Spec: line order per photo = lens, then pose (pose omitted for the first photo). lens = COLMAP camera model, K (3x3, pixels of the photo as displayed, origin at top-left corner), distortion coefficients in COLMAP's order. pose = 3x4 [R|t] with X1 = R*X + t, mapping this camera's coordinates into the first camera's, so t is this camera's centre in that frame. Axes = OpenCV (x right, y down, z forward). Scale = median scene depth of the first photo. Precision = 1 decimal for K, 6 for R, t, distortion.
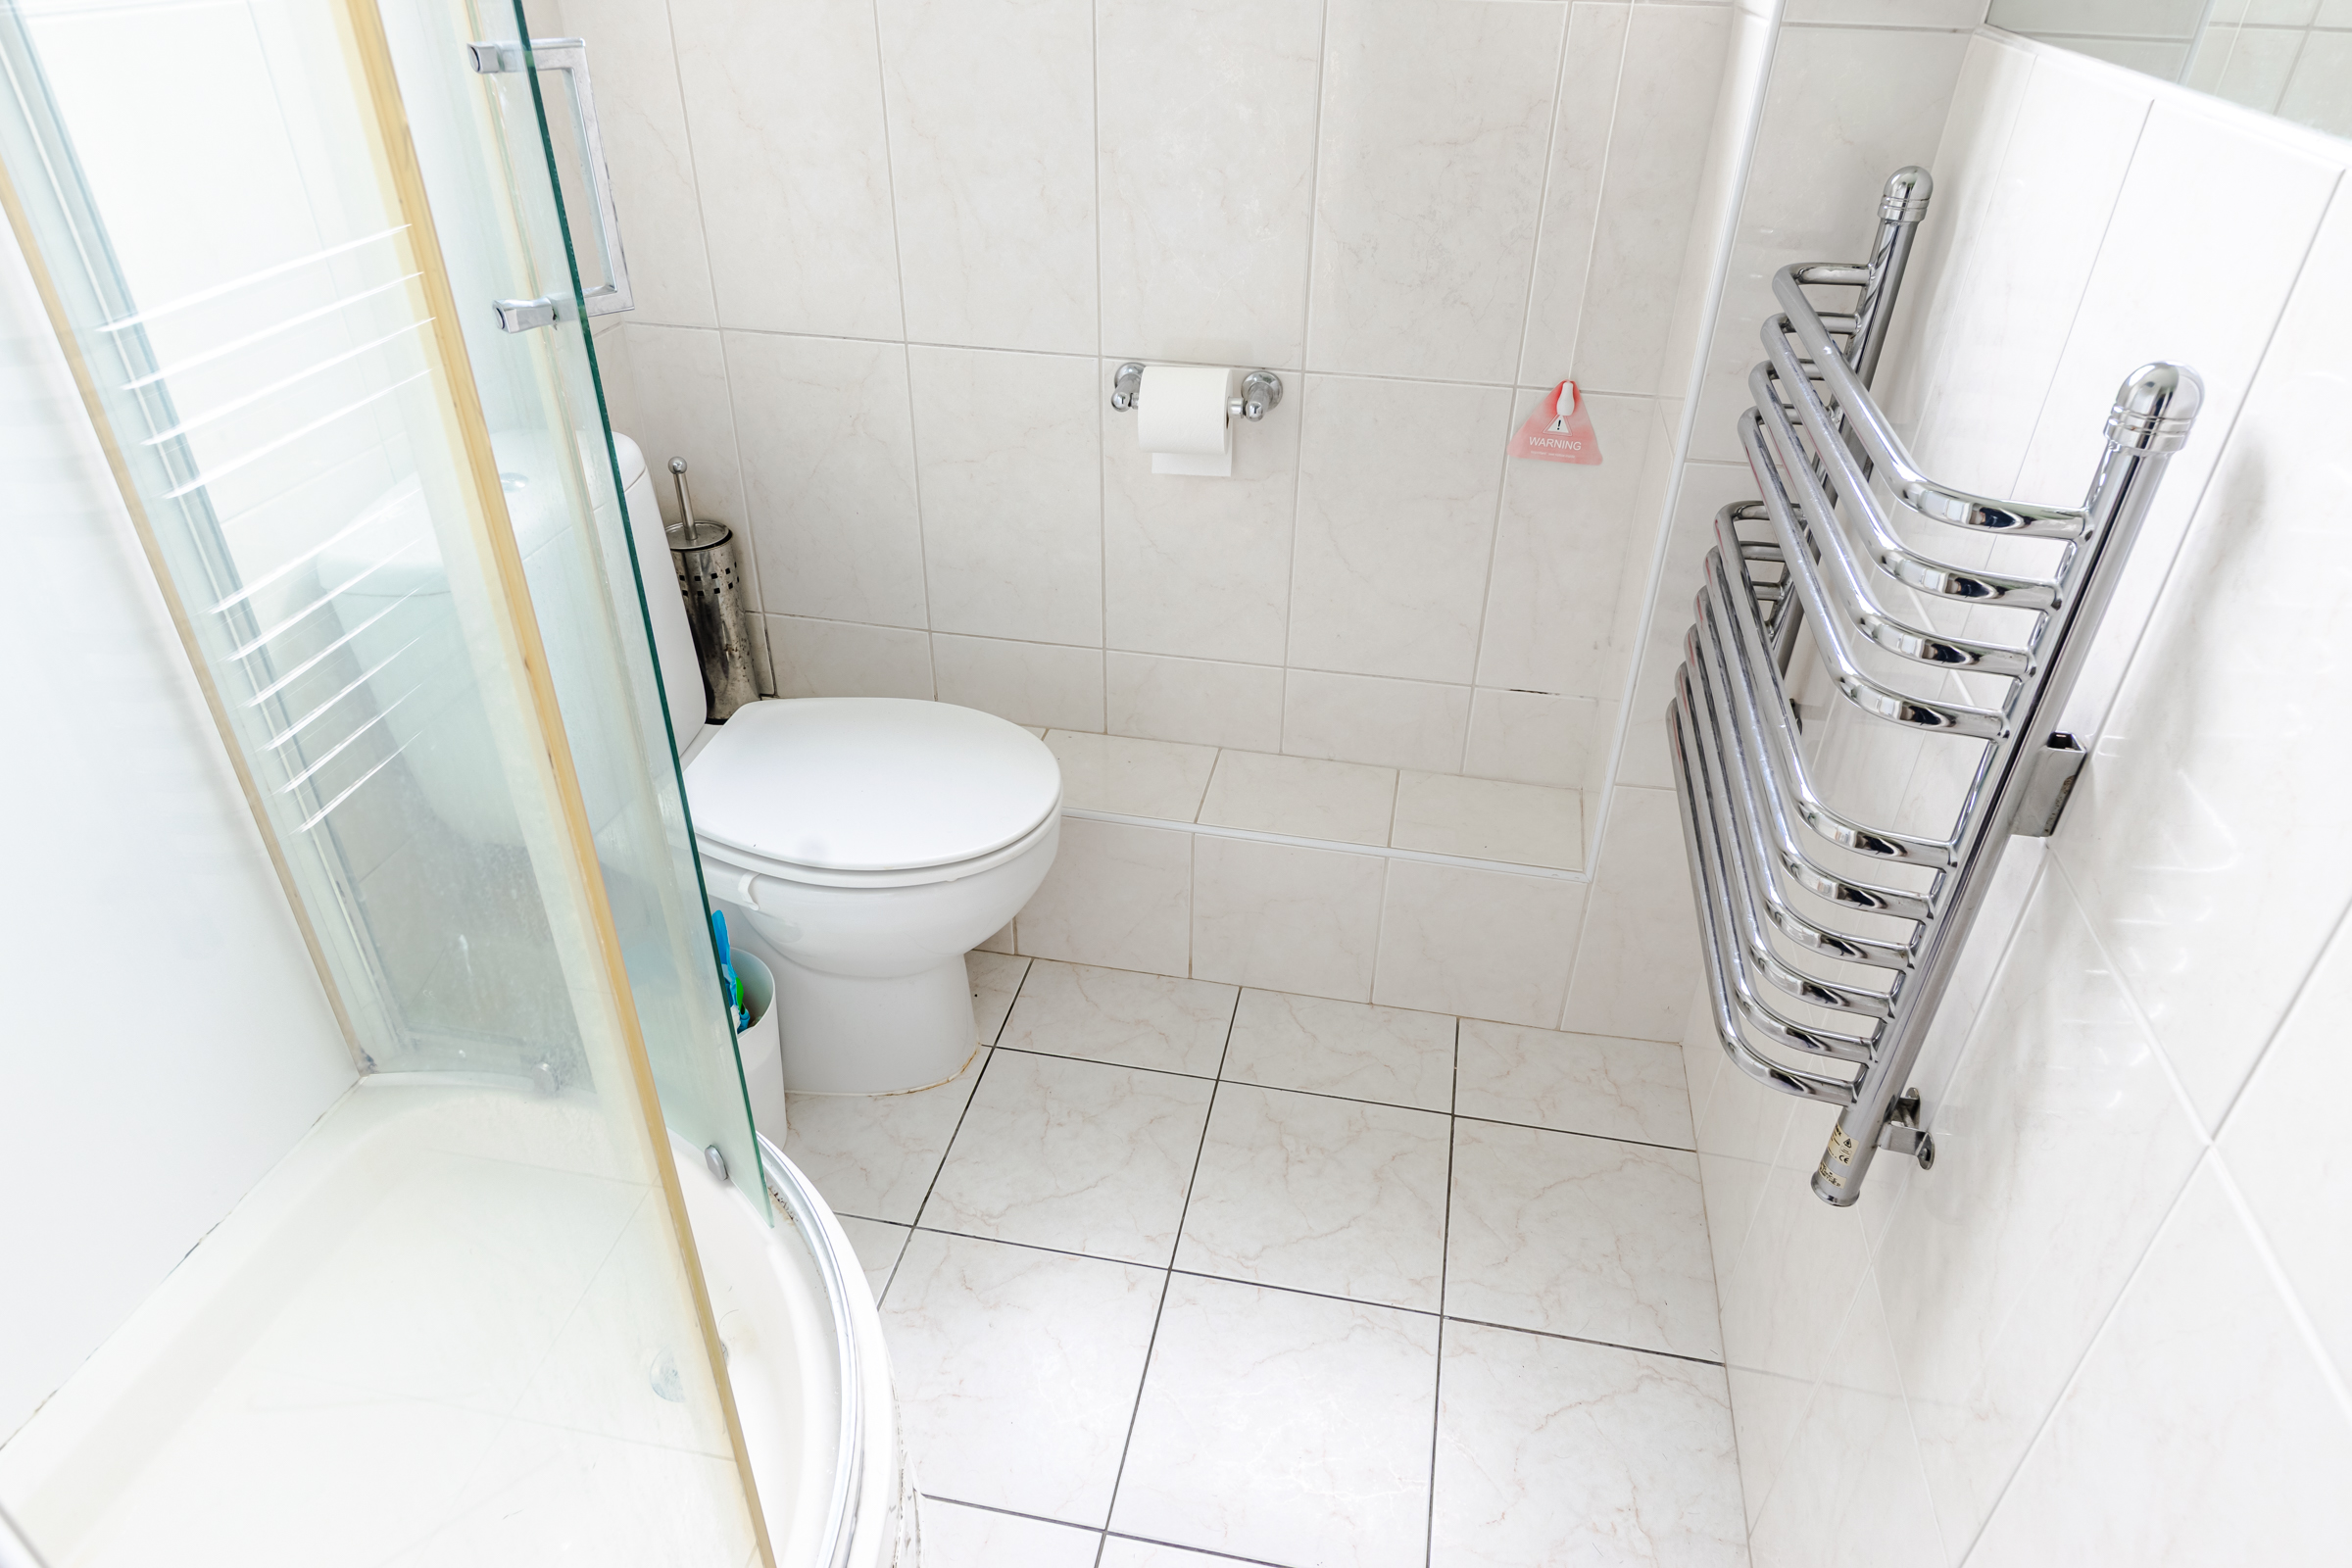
lens RADIAL K [[1426.1, 0, 1161.5], [0, 1426.1, 782.0], [0, 0, 1]] dist [0.007775, -0.004869]
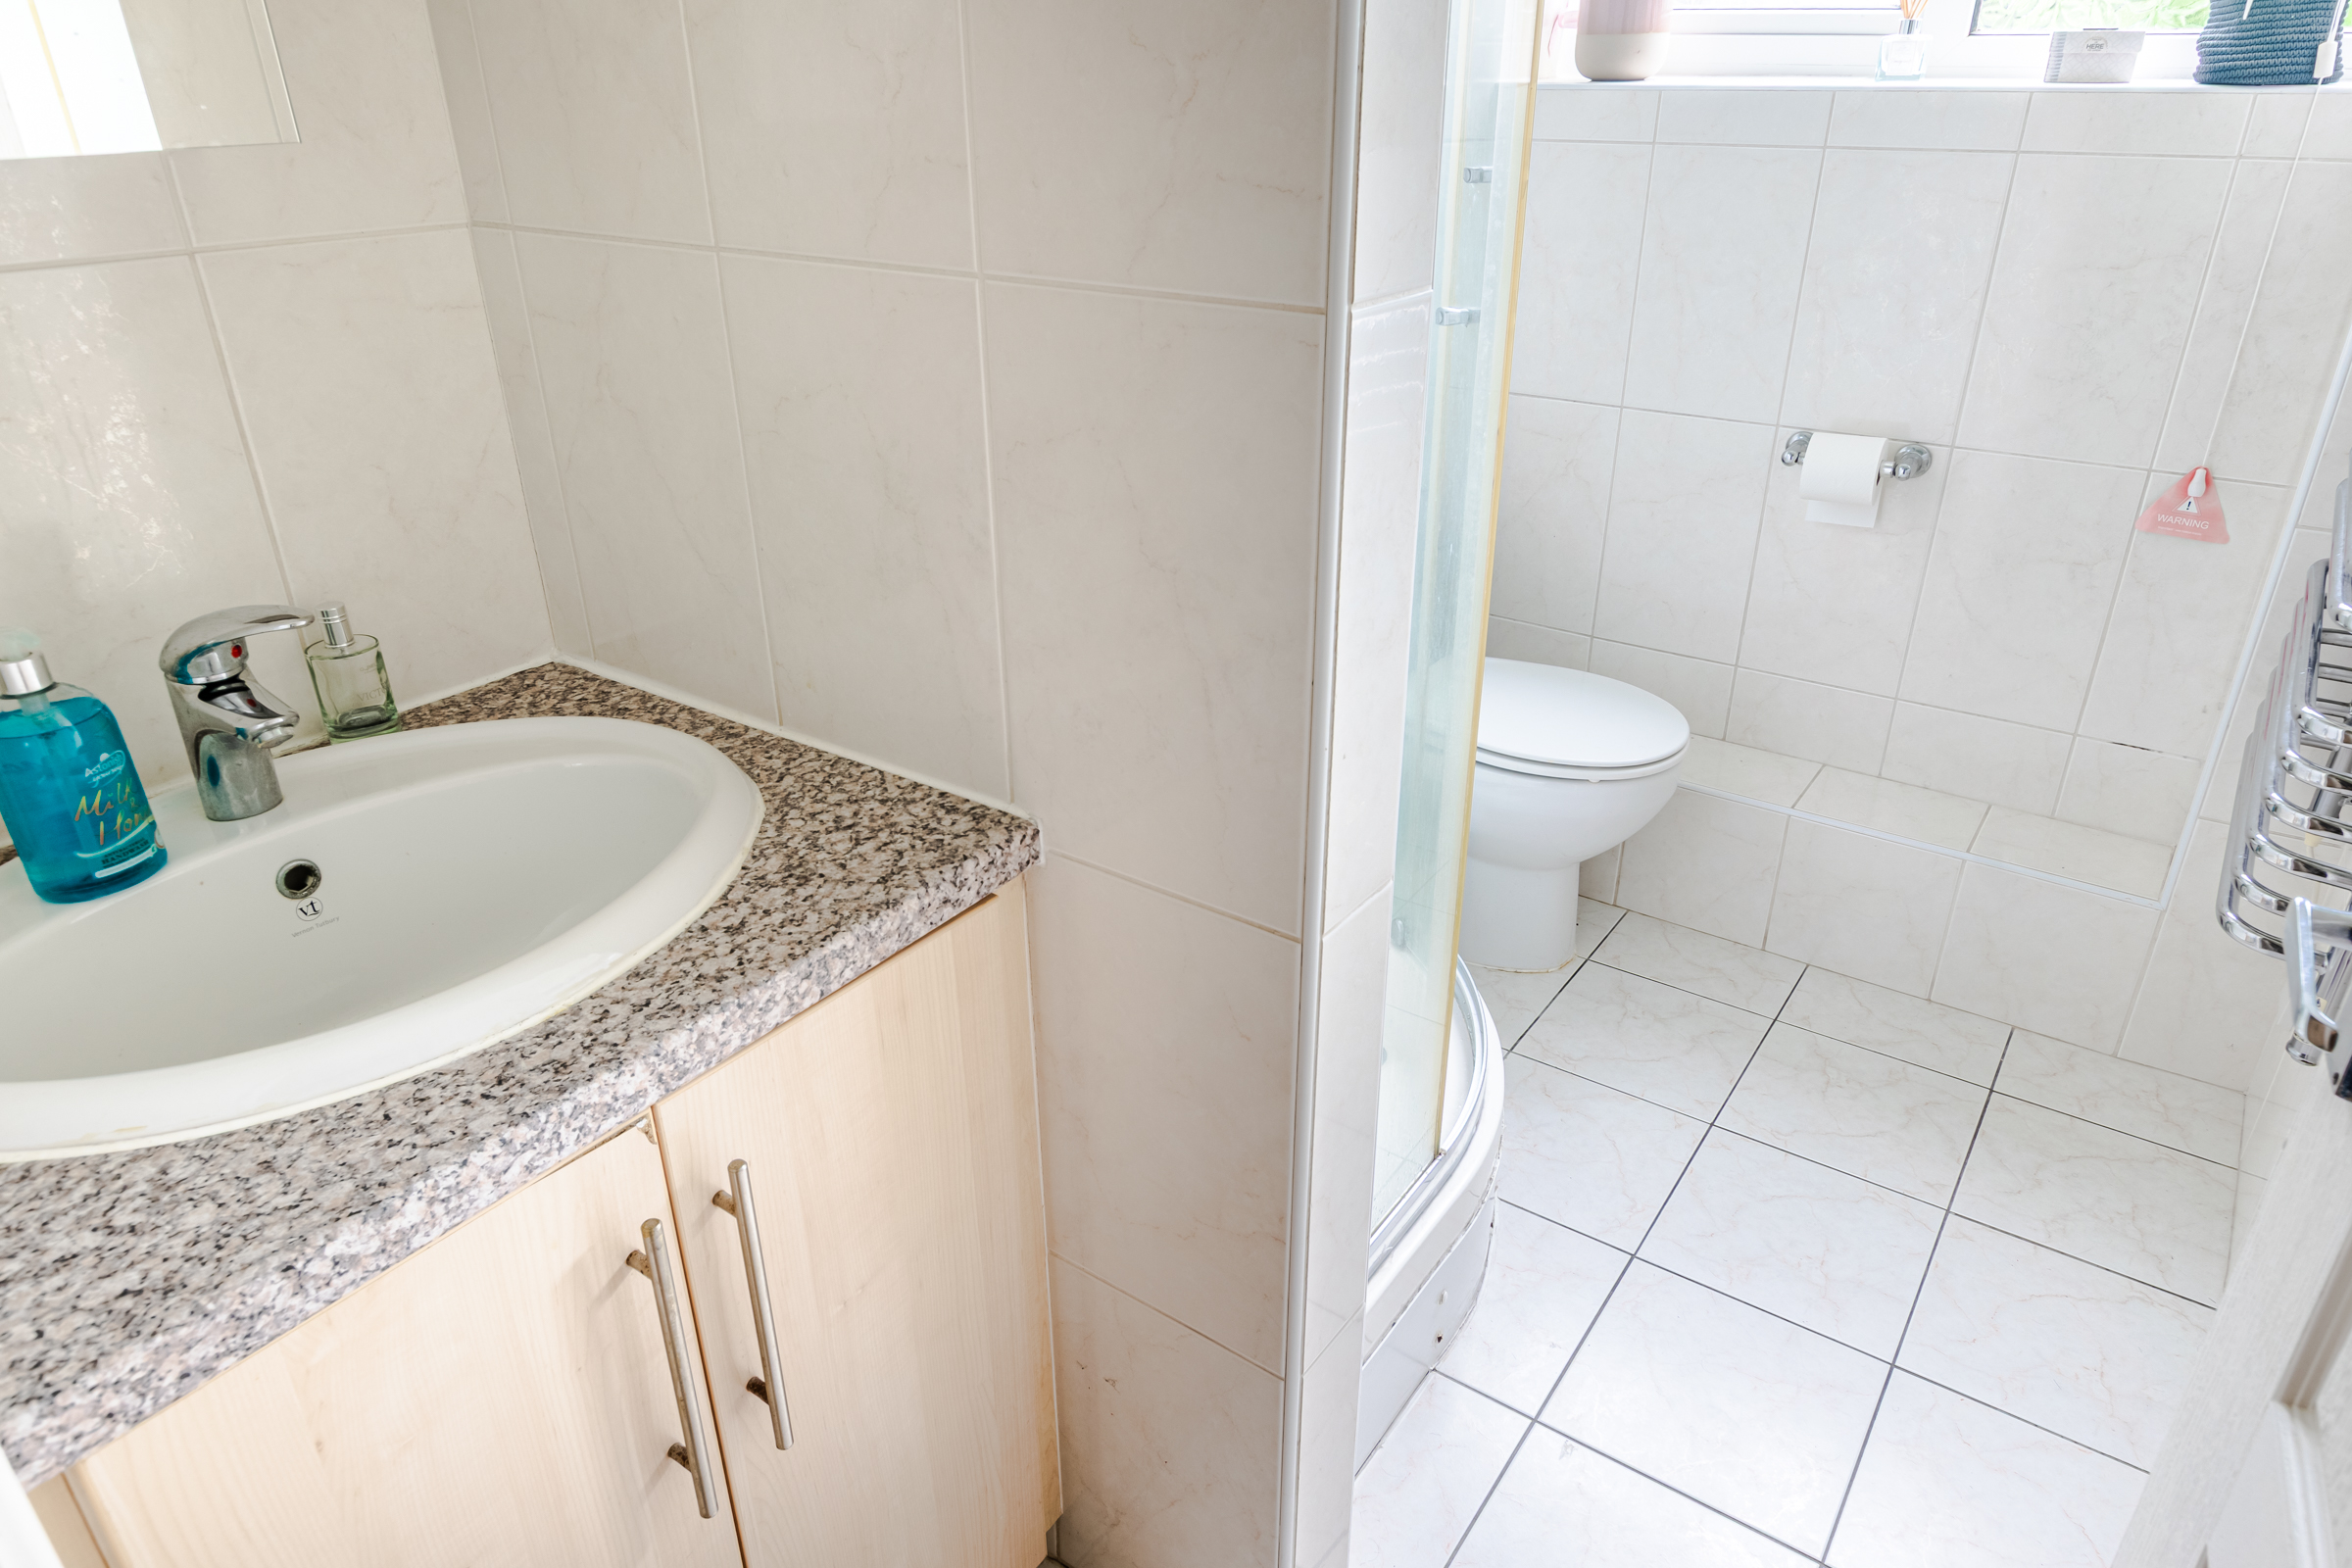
lens RADIAL K [[1426.1, 0, 1190.9], [0, 1426.1, 778.1], [0, 0, 1]] dist [0.007775, -0.004869]
pose [[0.914199, 0.163305, -0.370906, 0.002751], [-0.202615, 0.976802, -0.069326, 0.209455], [0.350980, 0.138528, 0.926079, -0.331063]]
